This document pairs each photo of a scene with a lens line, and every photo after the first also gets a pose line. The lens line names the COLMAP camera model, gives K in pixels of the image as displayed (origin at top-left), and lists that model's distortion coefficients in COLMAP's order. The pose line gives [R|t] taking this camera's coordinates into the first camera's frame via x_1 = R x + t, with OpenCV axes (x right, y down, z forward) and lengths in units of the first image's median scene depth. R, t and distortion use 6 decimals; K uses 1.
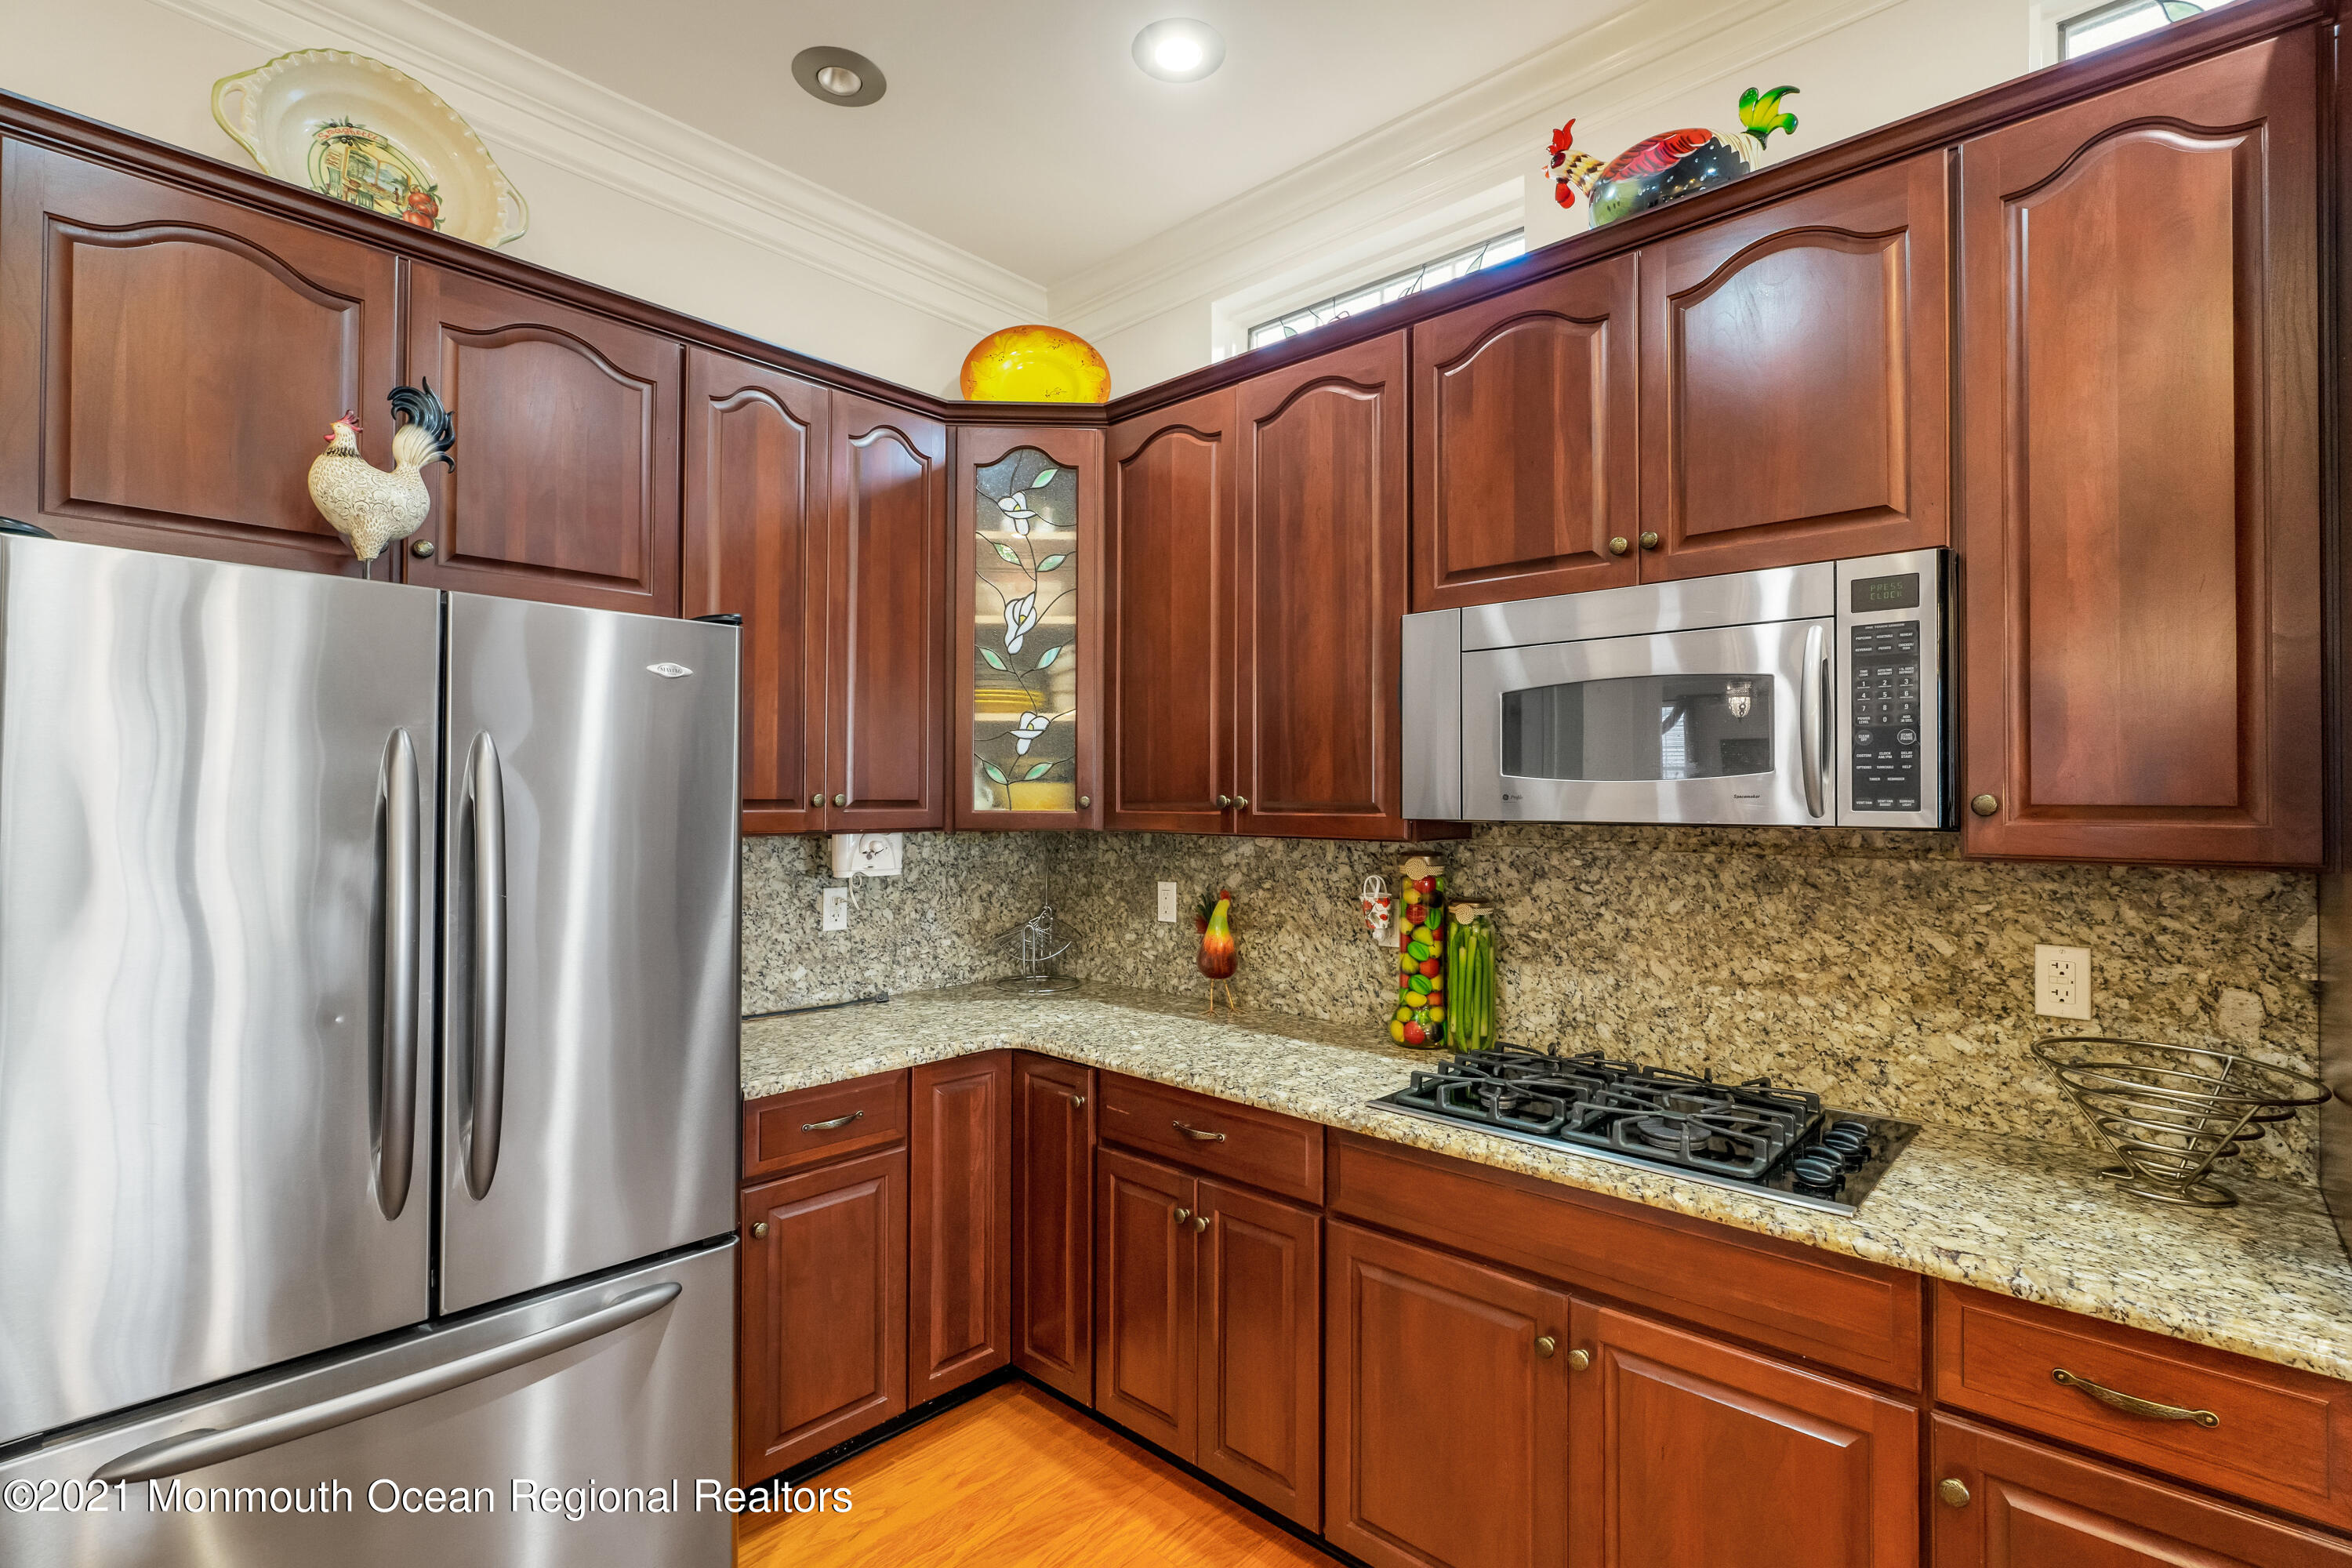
lens RADIAL K [[1076.0, 0, 1188.1], [0, 1076.0, 786.1], [0, 0, 1]] dist [-0.002975, 0.001195]
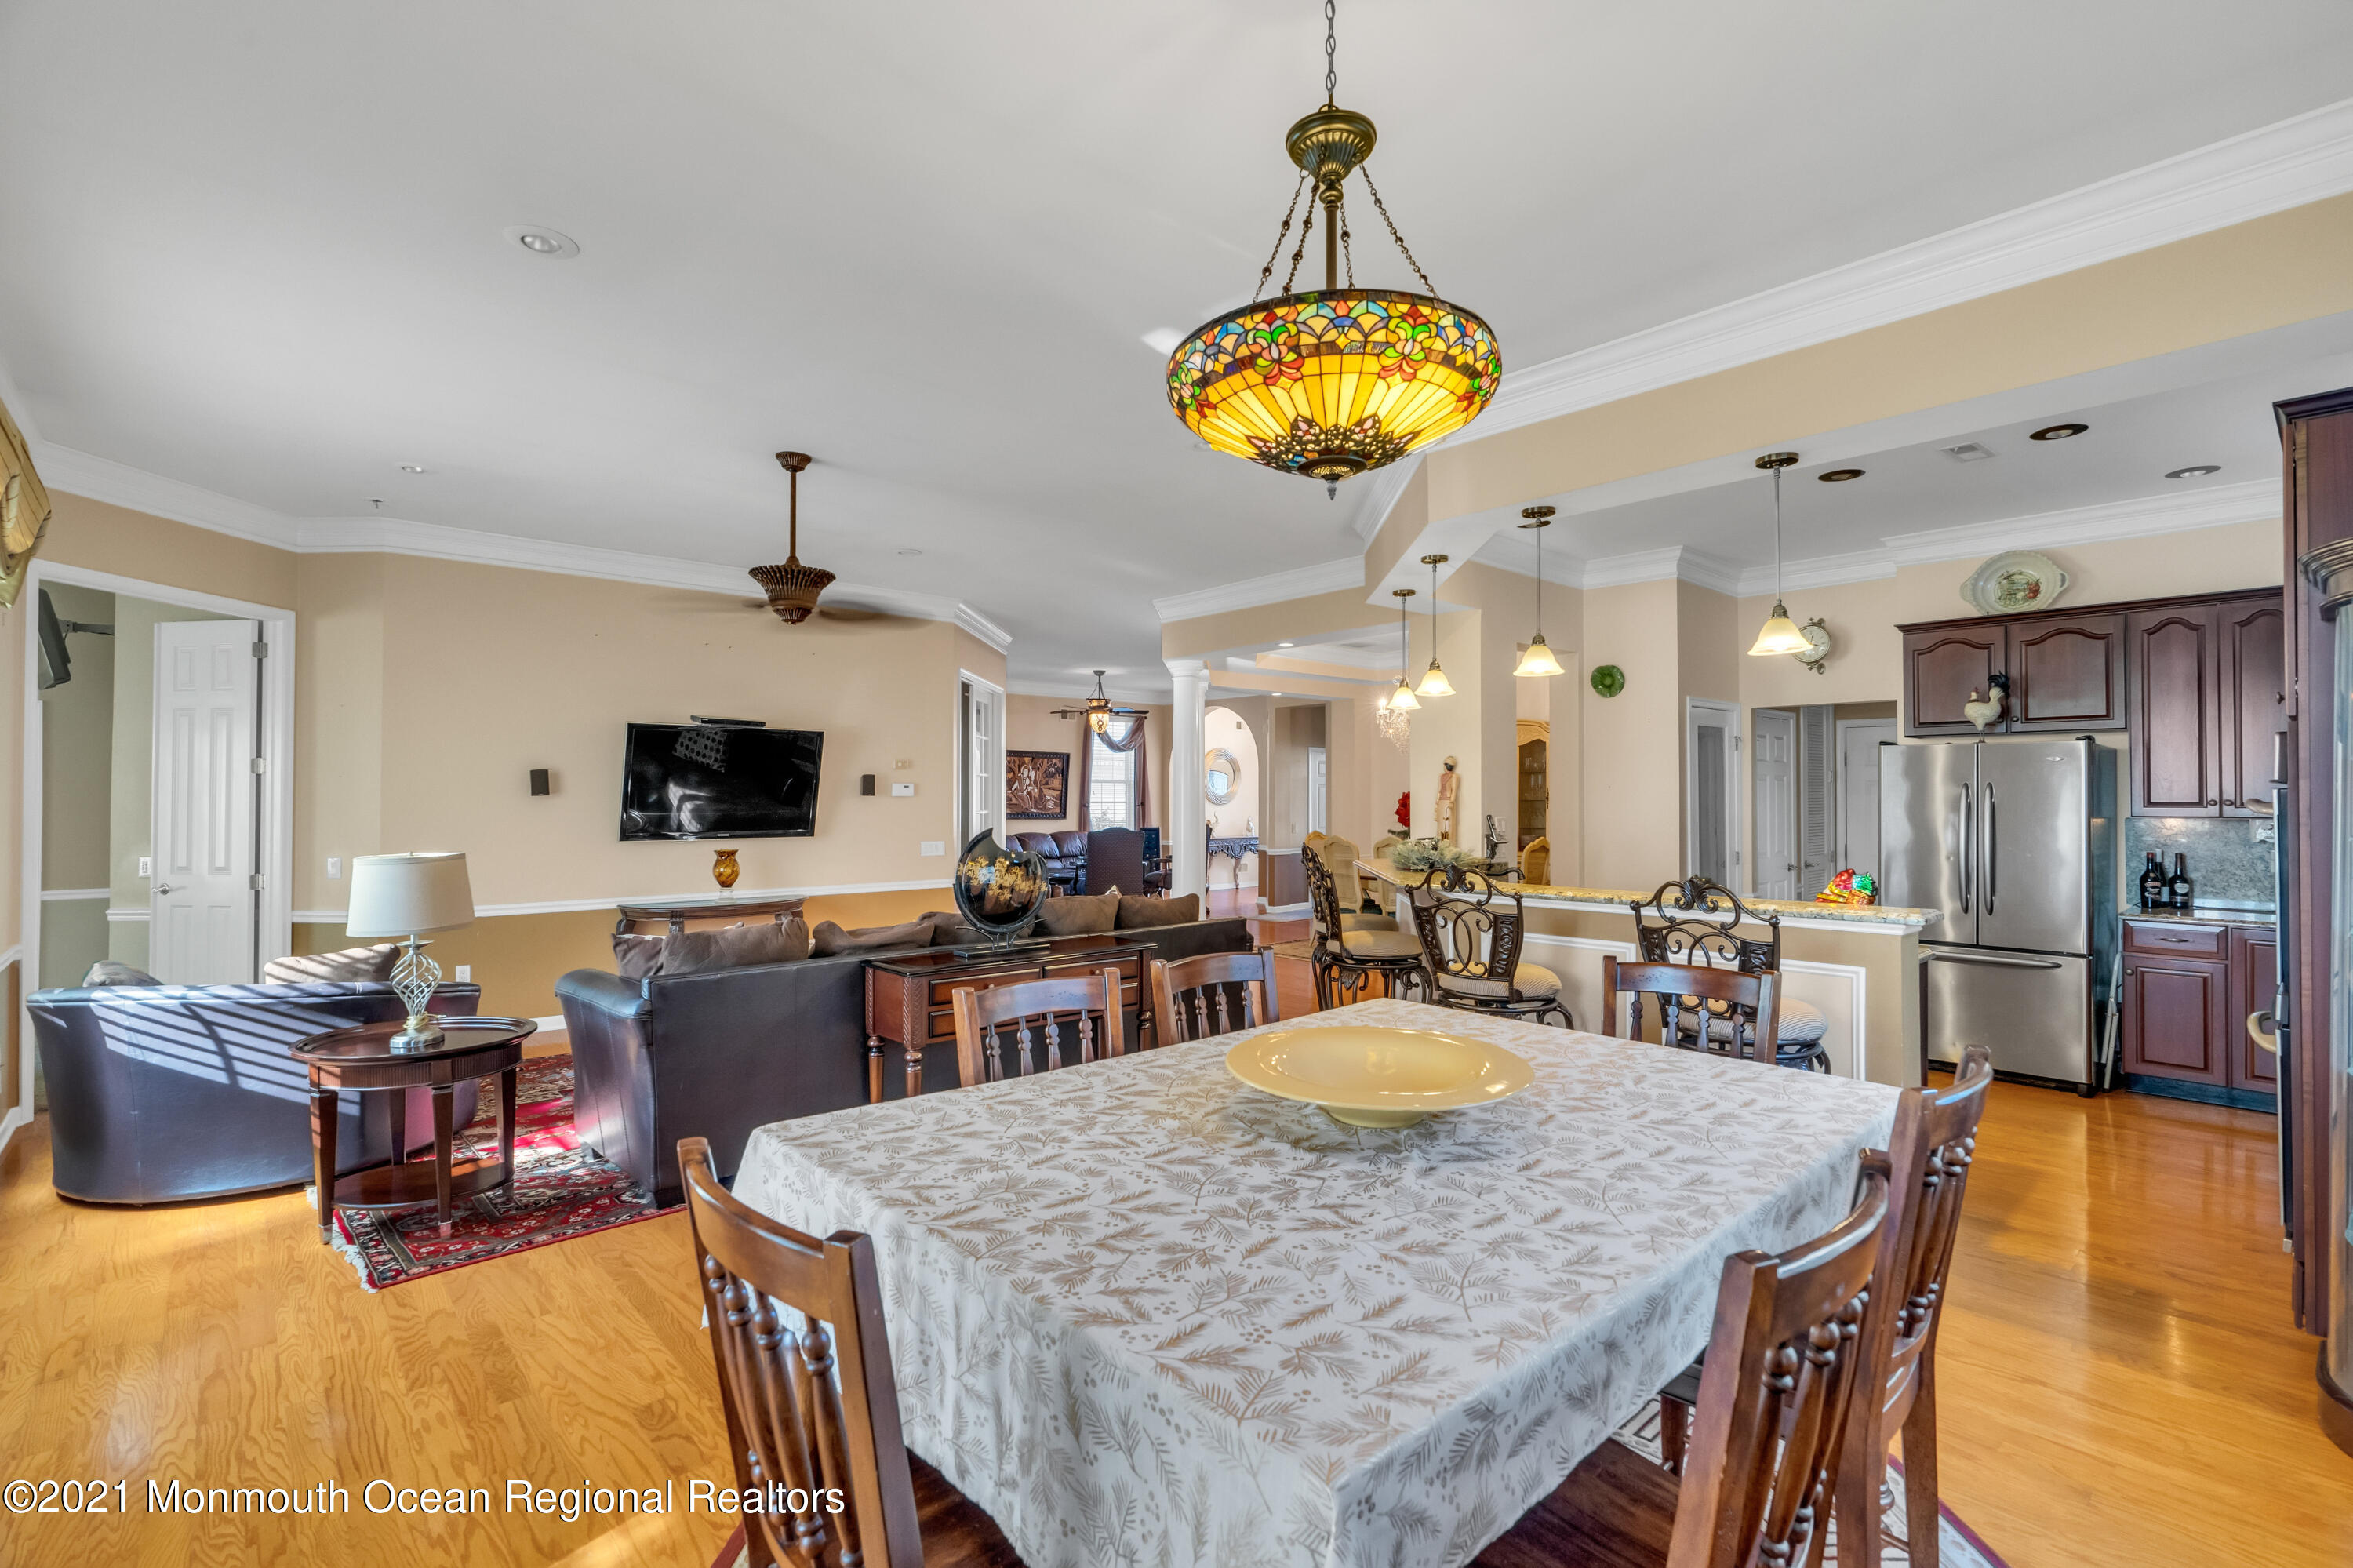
lens RADIAL K [[1076.5, 0, 1188.6], [0, 1076.5, 786.1], [0, 0, 1]] dist [-0.002975, 0.001195]
pose [[-0.086566, -0.013385, -0.996156, 2.134689], [0.009874, 0.999849, -0.014293, -0.009787], [0.996197, -0.011073, -0.086421, -0.905687]]
